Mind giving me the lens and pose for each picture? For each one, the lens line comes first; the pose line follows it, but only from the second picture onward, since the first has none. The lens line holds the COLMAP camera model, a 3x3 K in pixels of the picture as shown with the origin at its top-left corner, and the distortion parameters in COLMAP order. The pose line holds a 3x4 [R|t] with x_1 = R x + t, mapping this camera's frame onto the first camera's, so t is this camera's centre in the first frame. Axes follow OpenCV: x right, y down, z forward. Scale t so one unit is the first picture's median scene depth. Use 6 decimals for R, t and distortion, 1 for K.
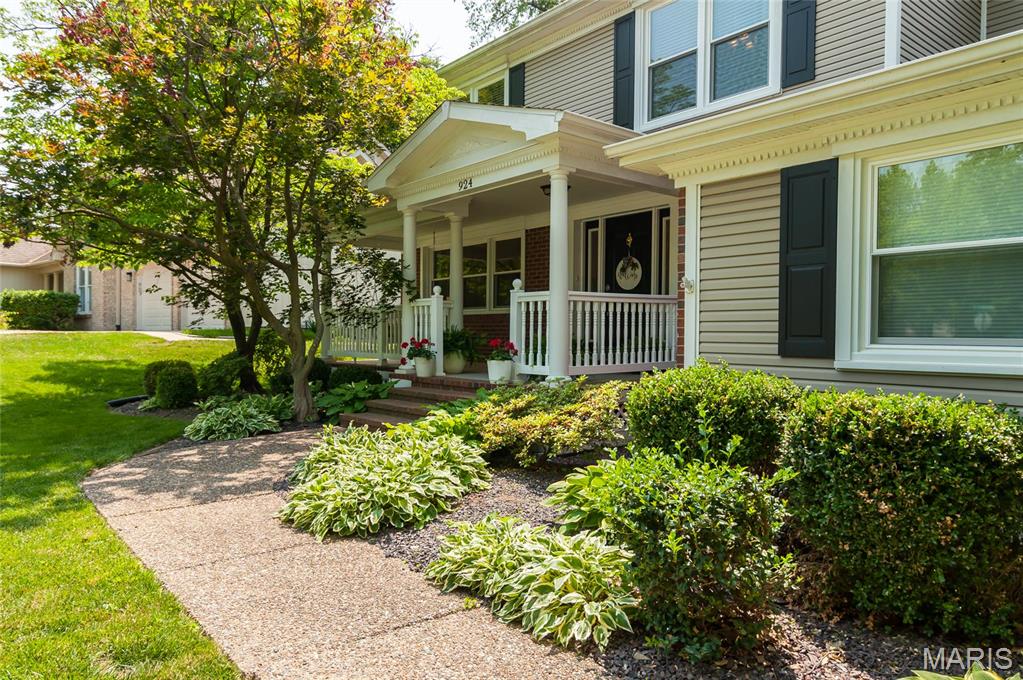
lens RADIAL K [[685.2, 0, 512.5], [0, 685.2, 339.1], [0, 0, 1]] dist [0.001387, 0.000207]
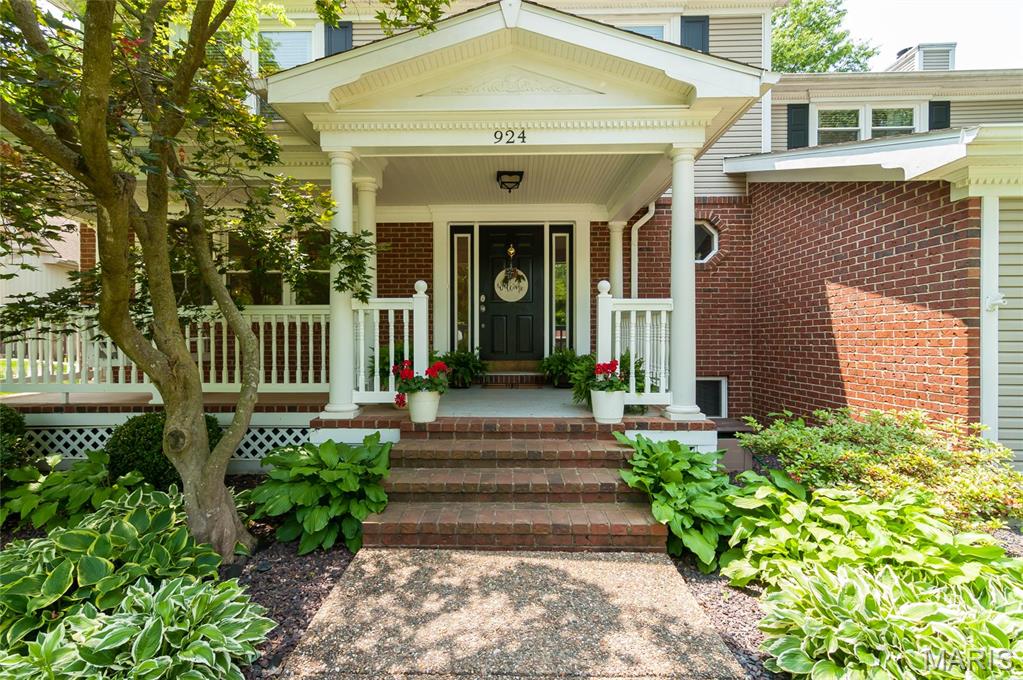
lens RADIAL K [[480.5, 0, 509.3], [0, 480.5, 340.3], [0, 0, 1]] dist [0.003076, 0.000252]
pose [[0.647291, -0.007425, 0.762207, -0.409315], [0.012914, 0.999916, -0.001227, -0.018805], [-0.762133, 0.010637, 0.647333, 0.641109]]
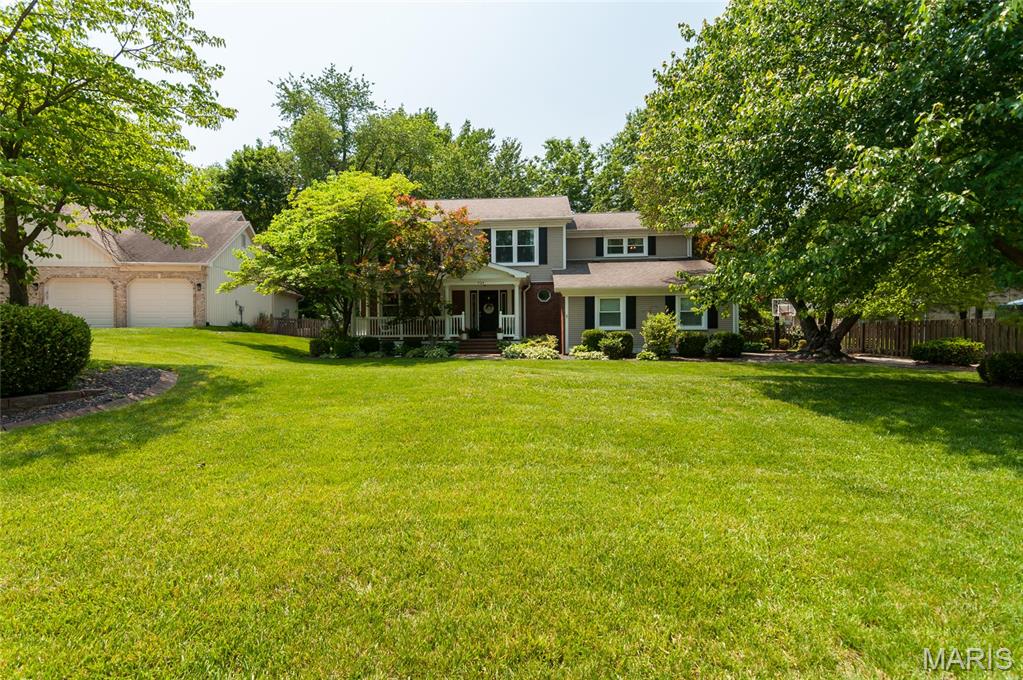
lens RADIAL K [[480.5, 0, 510.6], [0, 480.5, 339.6], [0, 0, 1]] dist [0.003076, 0.000252]
pose [[0.683851, -0.015955, 0.729448, -1.609606], [0.015739, 0.999851, 0.007115, 0.040454], [-0.729452, 0.006615, 0.684000, -0.701455]]
